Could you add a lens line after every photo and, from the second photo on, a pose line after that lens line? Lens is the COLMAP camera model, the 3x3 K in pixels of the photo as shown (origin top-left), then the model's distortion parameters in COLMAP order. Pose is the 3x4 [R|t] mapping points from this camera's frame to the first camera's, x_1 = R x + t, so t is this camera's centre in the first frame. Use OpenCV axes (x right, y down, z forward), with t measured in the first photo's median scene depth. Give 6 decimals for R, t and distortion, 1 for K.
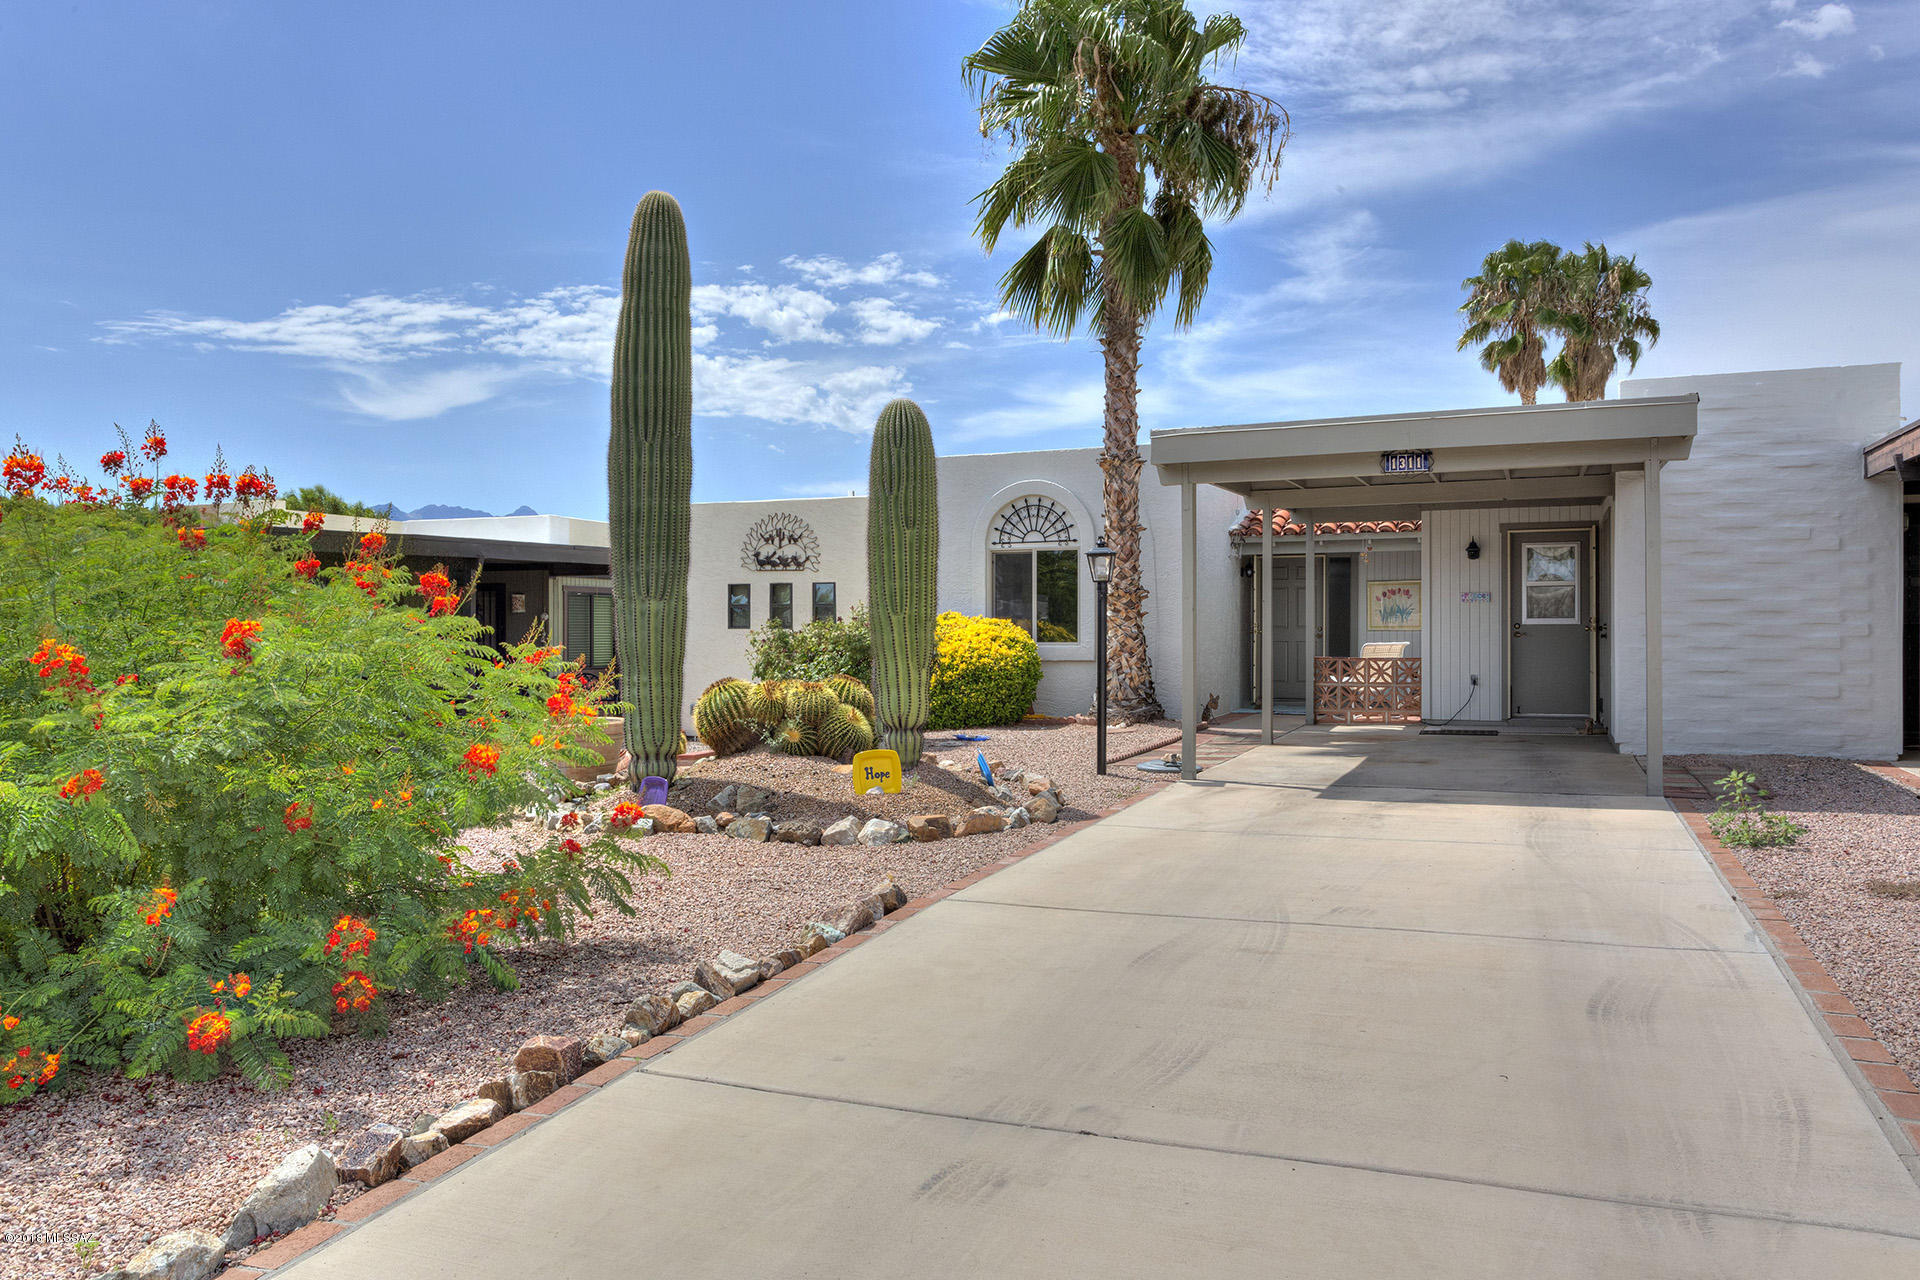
lens RADIAL K [[1430.2, 0, 954.9], [0, 1430.2, 638.2], [0, 0, 1]] dist [0.025998, 0.002235]
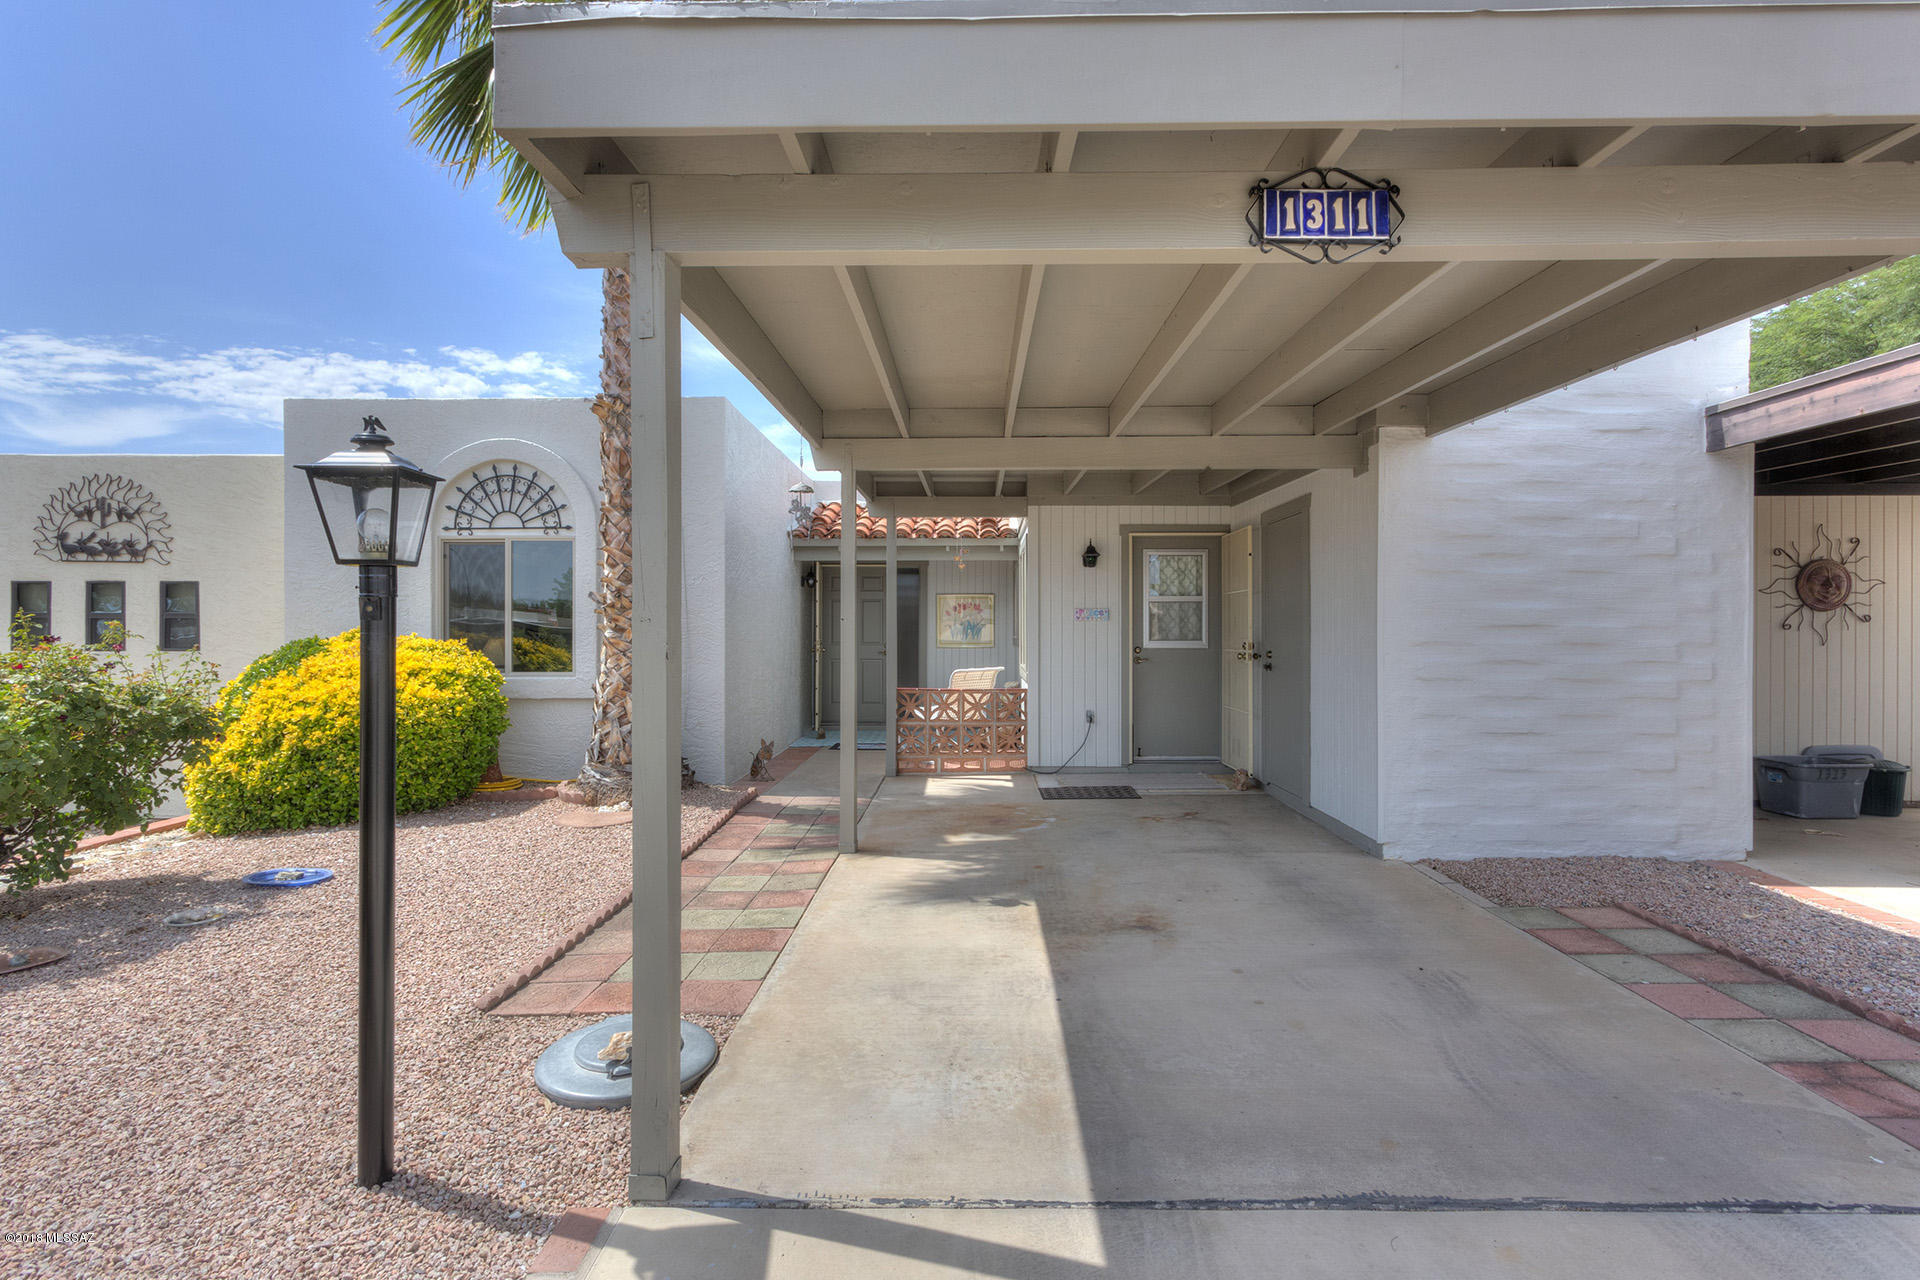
lens RADIAL K [[919.3, 0, 959.3], [0, 919.3, 643.8], [0, 0, 1]] dist [0.008293, 0.000901]
pose [[0.928094, -0.003494, 0.372330, 0.086089], [-0.001175, 0.999924, 0.012312, -0.015472], [-0.372344, -0.011864, 0.928019, 0.465532]]
